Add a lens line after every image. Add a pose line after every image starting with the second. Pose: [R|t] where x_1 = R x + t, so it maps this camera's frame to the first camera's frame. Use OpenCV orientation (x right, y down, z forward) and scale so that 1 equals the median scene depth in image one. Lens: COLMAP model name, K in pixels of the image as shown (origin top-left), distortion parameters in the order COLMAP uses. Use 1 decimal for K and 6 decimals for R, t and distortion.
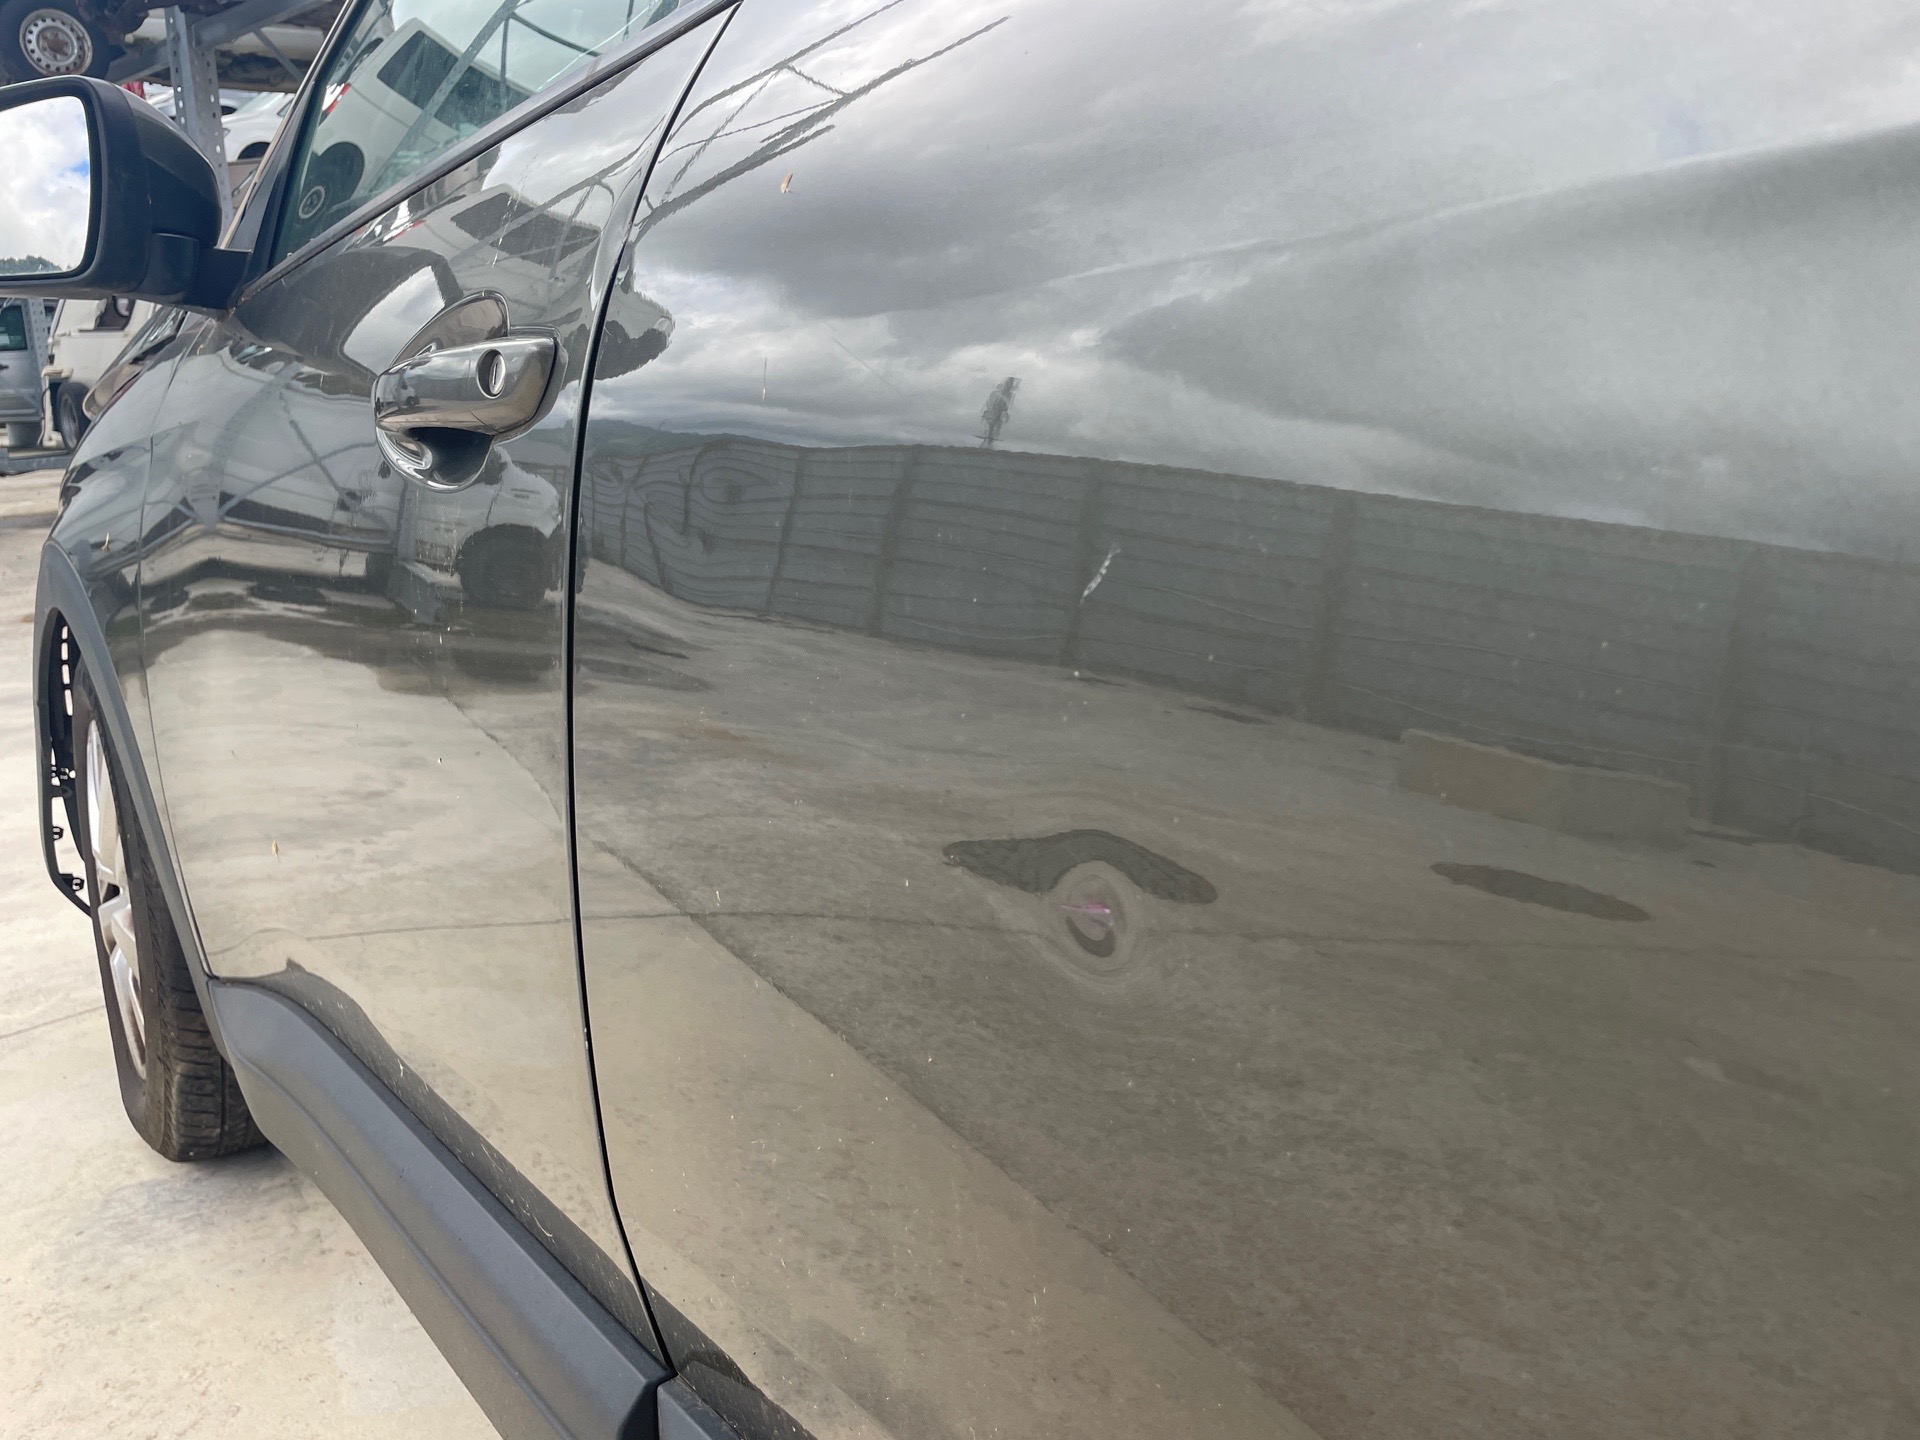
lens RADIAL K [[1463.5, 0, 920.8], [0, 1463.5, 727.8], [0, 0, 1]] dist [0.074632, -0.100288]
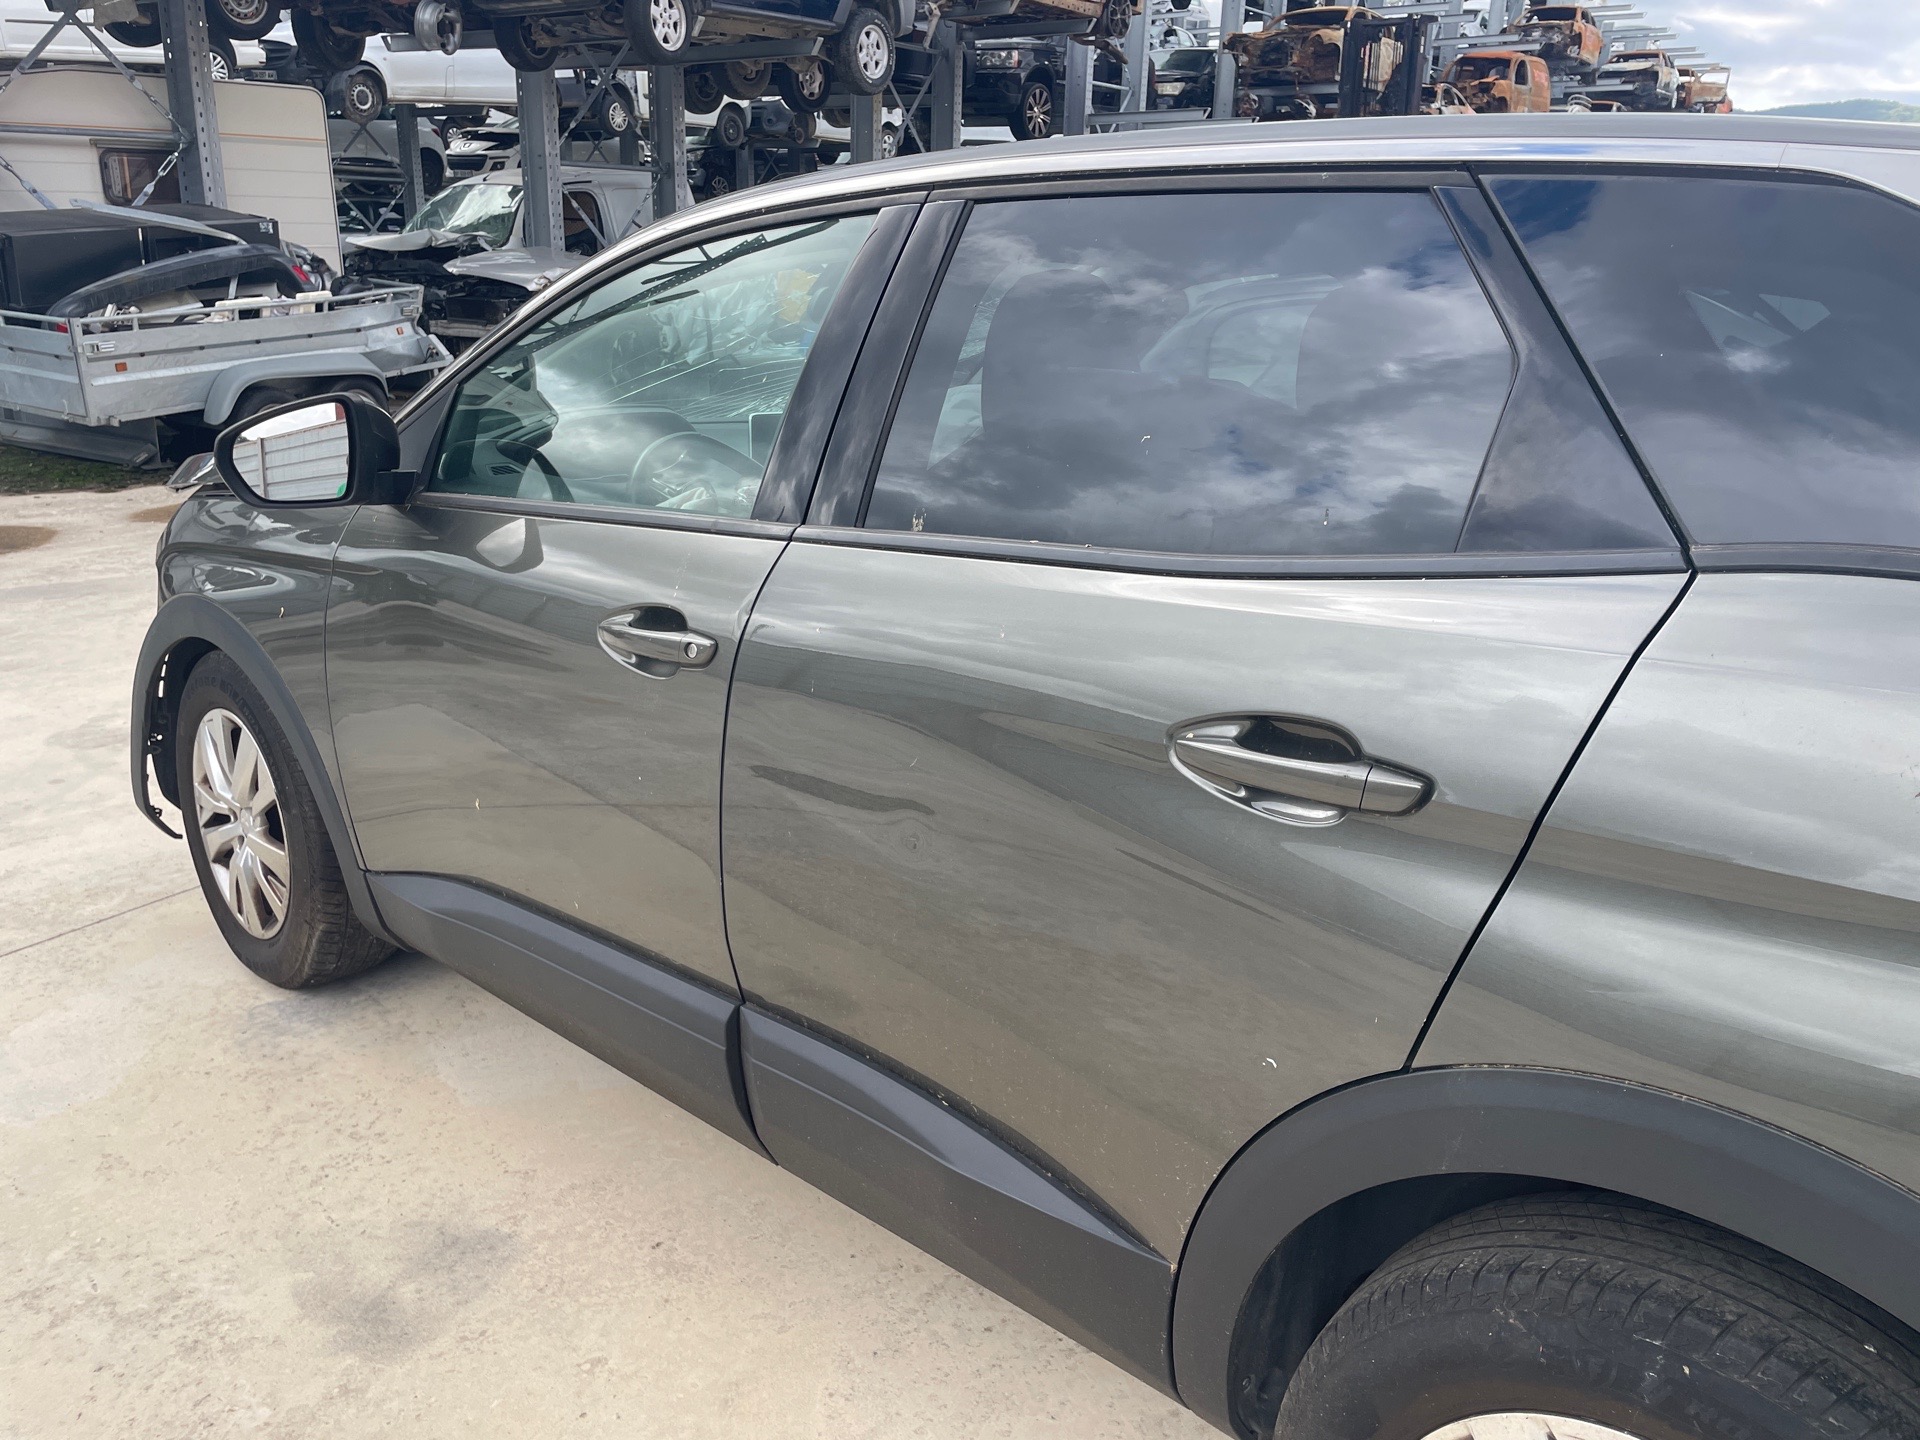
lens RADIAL K [[1463.5, 0, 928.9], [0, 1463.5, 725.7], [0, 0, 1]] dist [0.074632, -0.100288]
pose [[0.982574, -0.013004, 0.185418, -0.116882], [-0.001318, 0.997037, 0.076910, -0.101056], [-0.185869, -0.075814, 0.979645, -0.602576]]
